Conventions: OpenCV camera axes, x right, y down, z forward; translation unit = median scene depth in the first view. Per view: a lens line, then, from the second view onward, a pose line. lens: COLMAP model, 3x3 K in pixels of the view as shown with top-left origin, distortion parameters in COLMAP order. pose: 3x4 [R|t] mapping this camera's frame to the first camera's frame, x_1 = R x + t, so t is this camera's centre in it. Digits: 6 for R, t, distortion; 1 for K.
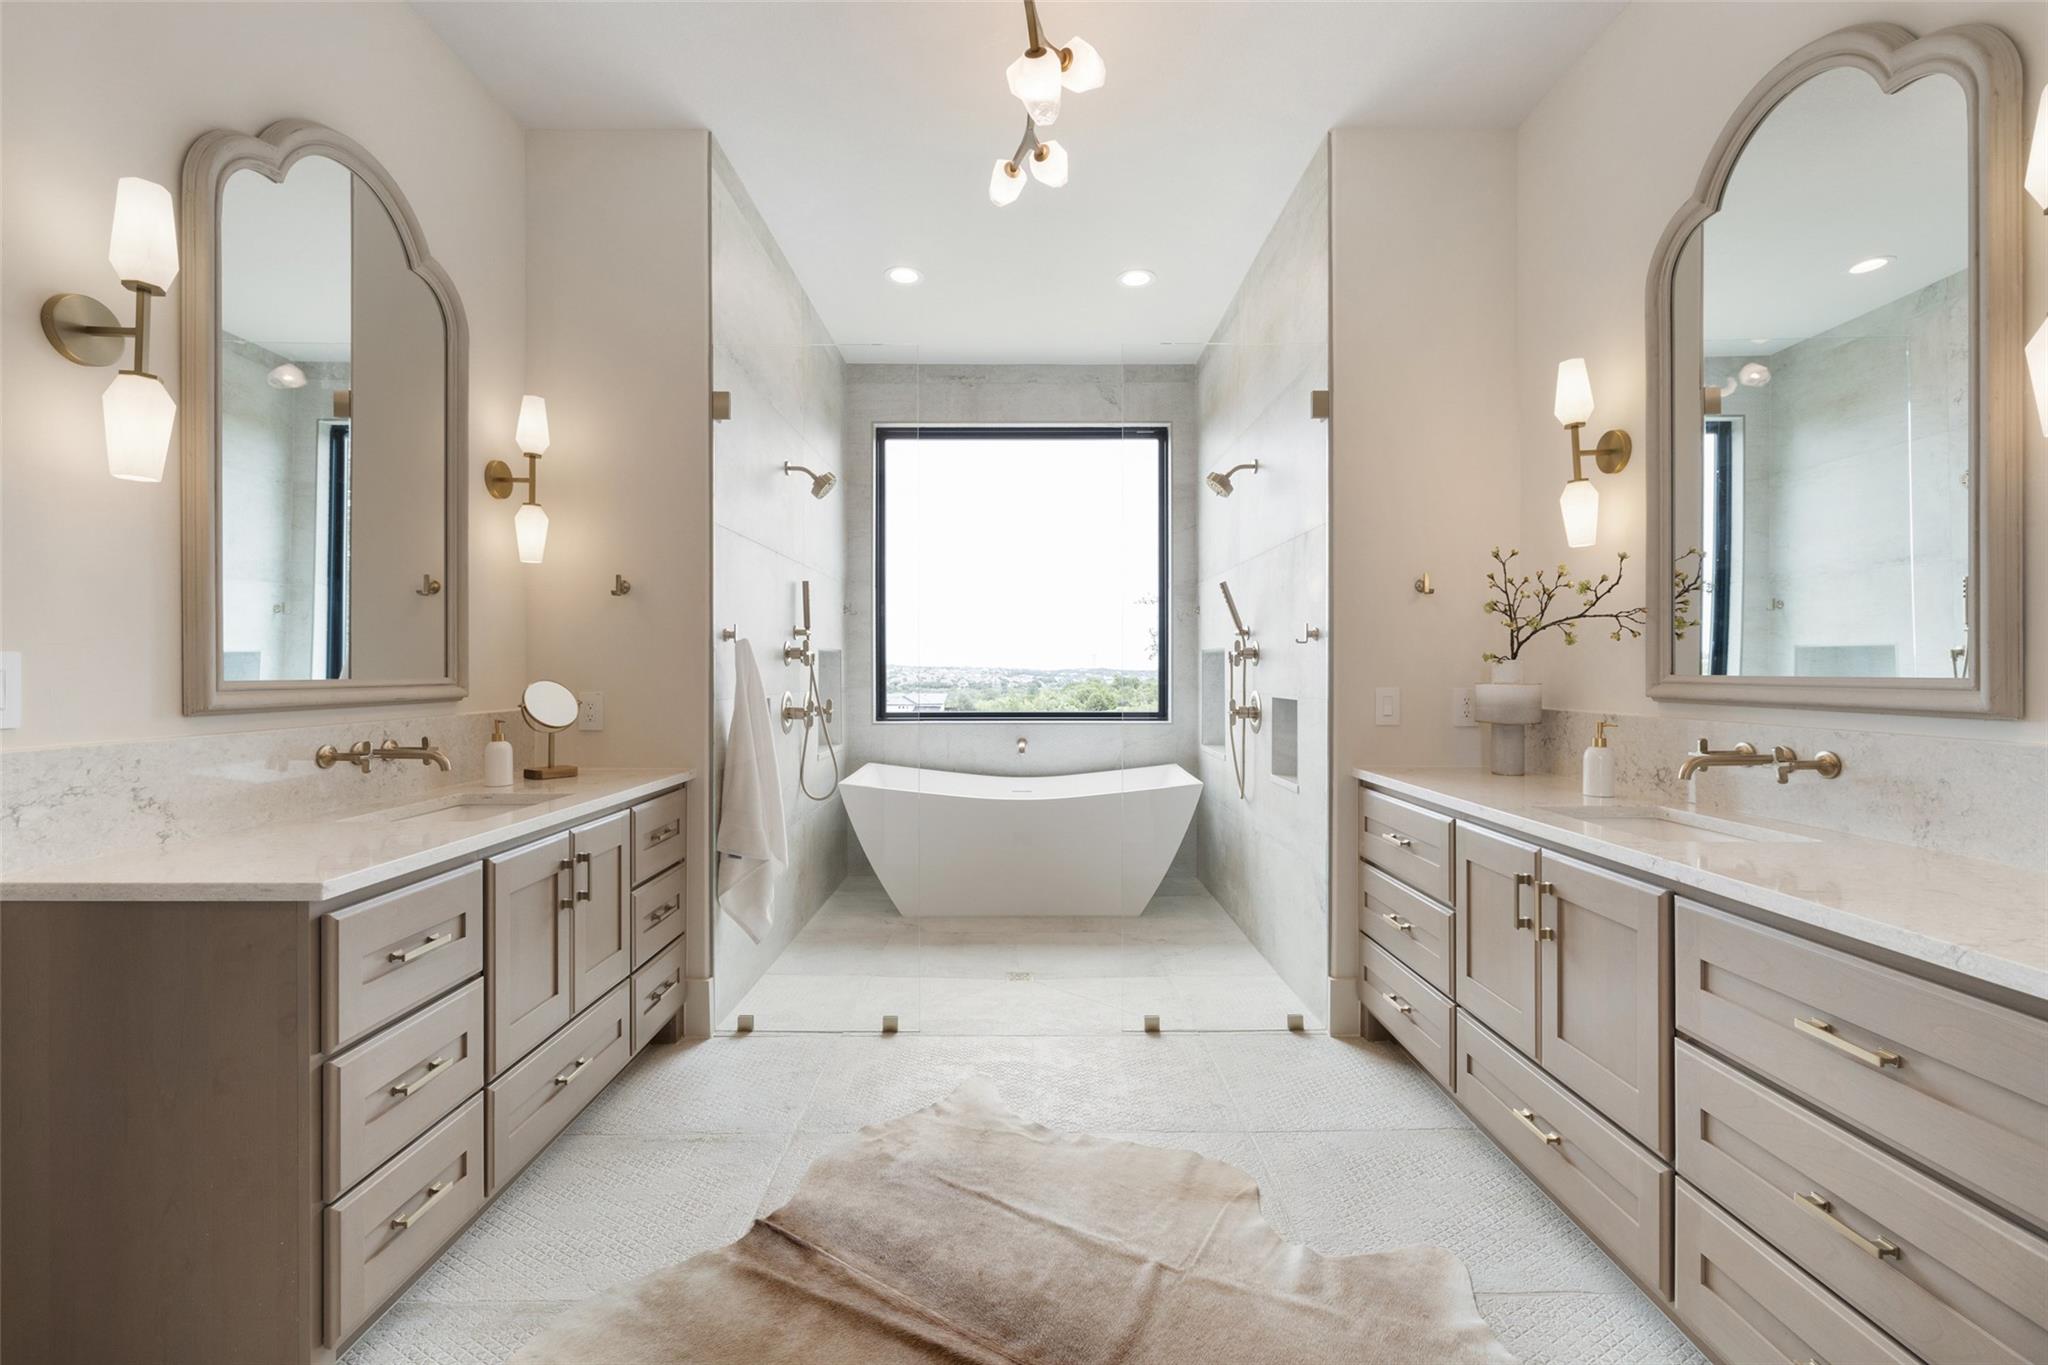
lens RADIAL K [[863.7, 0, 1024.3], [0, 863.7, 682.1], [0, 0, 1]] dist [0.003627, -0.000534]
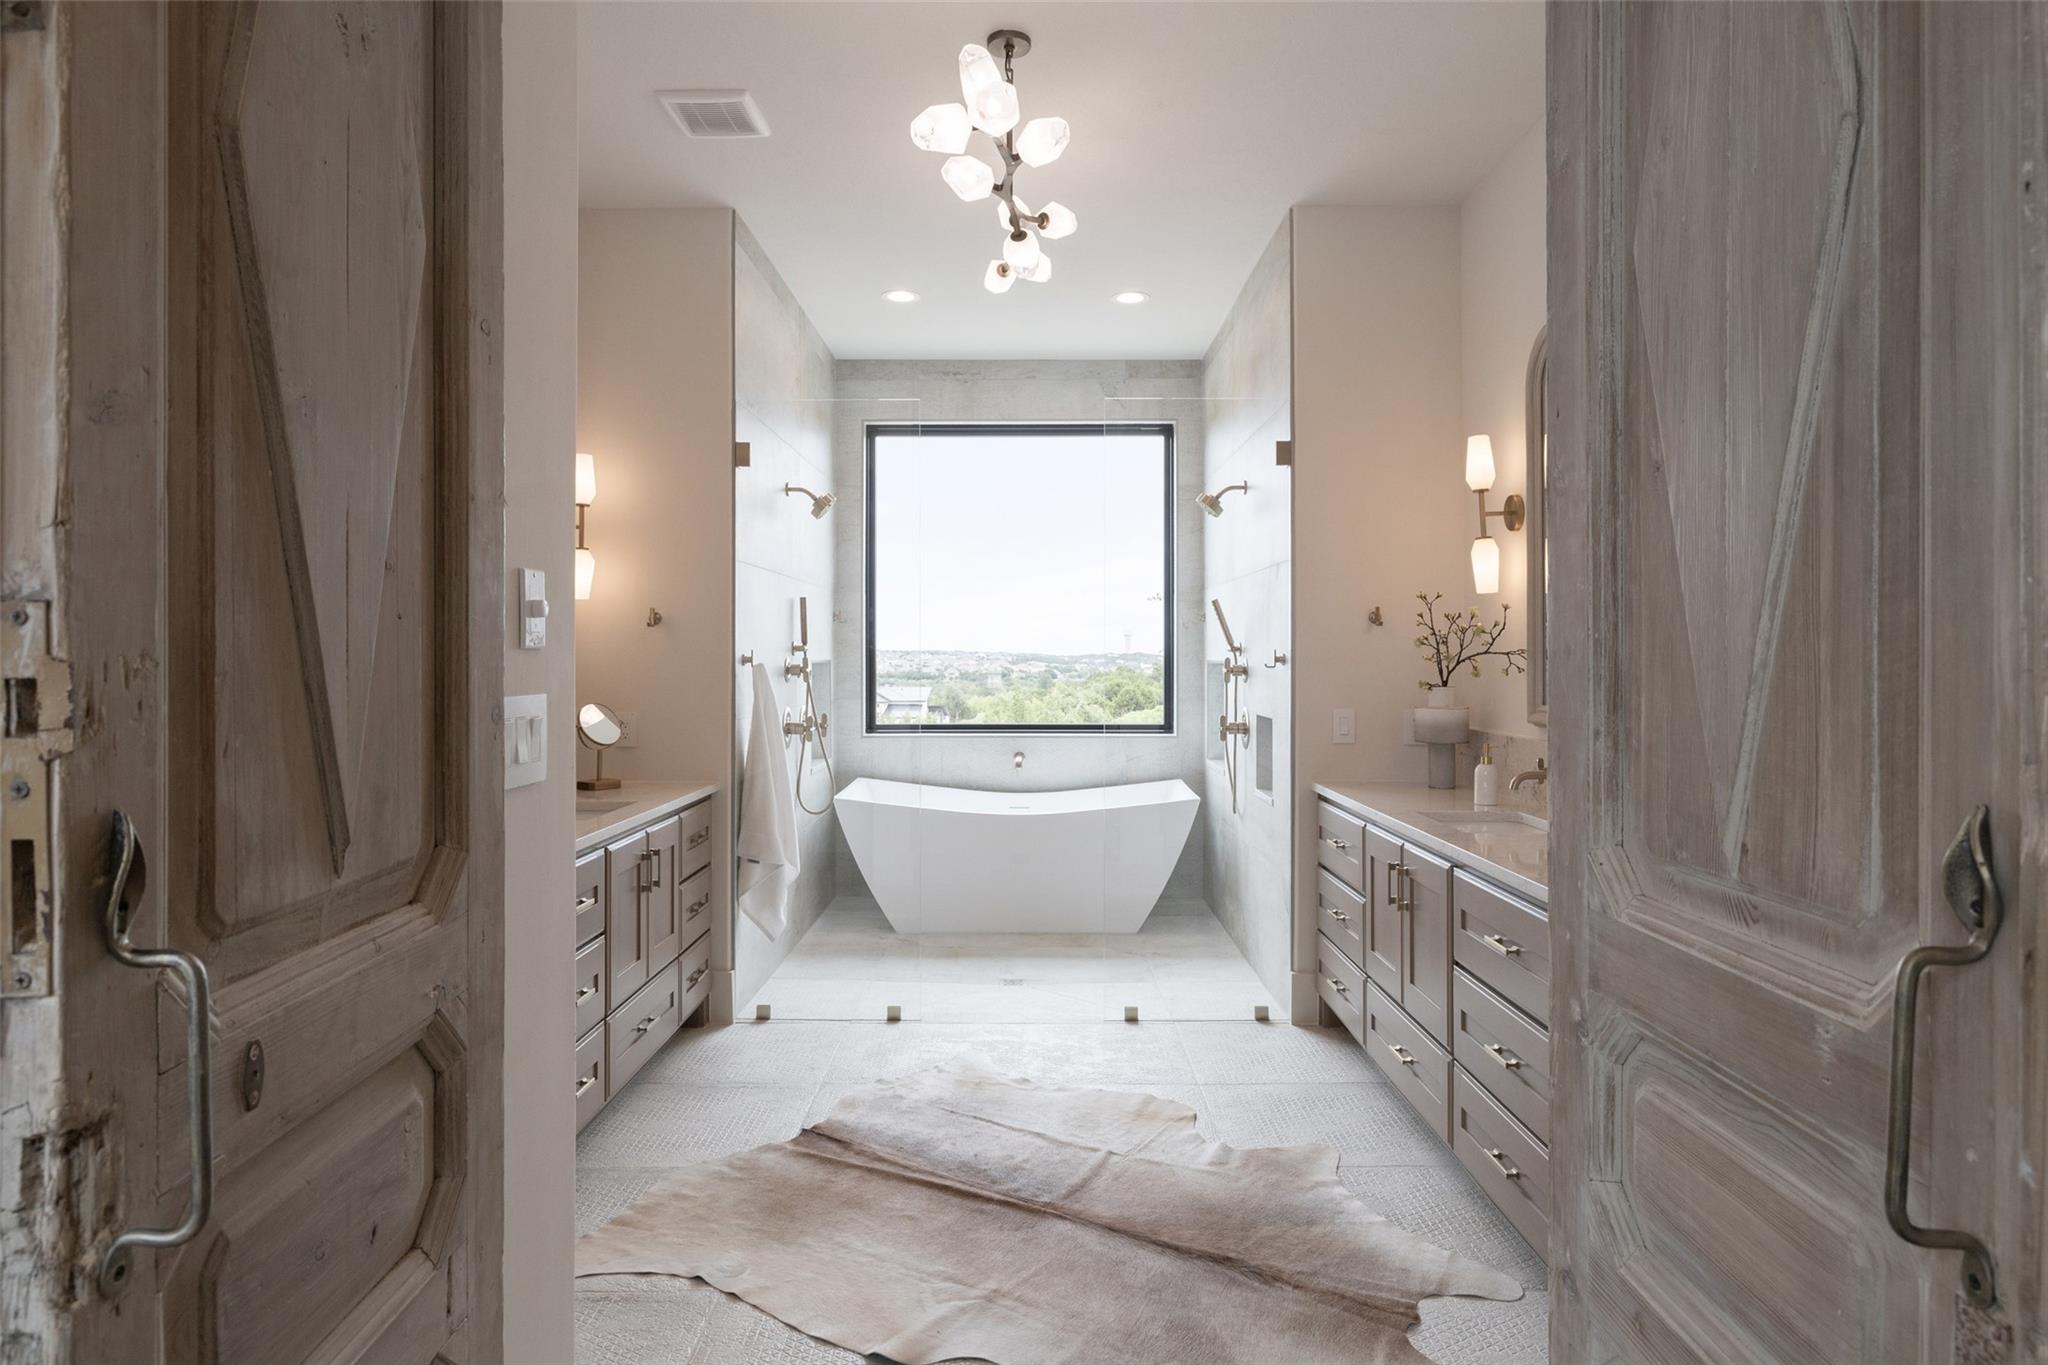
lens RADIAL K [[1154.0, 0, 1021.4], [0, 1154.0, 665.0], [0, 0, 1]] dist [0.028550, 0.000114]
pose [[0.999941, 0.000630, -0.010868, 0.024777], [-0.000692, 0.999984, -0.005655, -0.043661], [0.010864, 0.005663, 0.999925, -0.508670]]
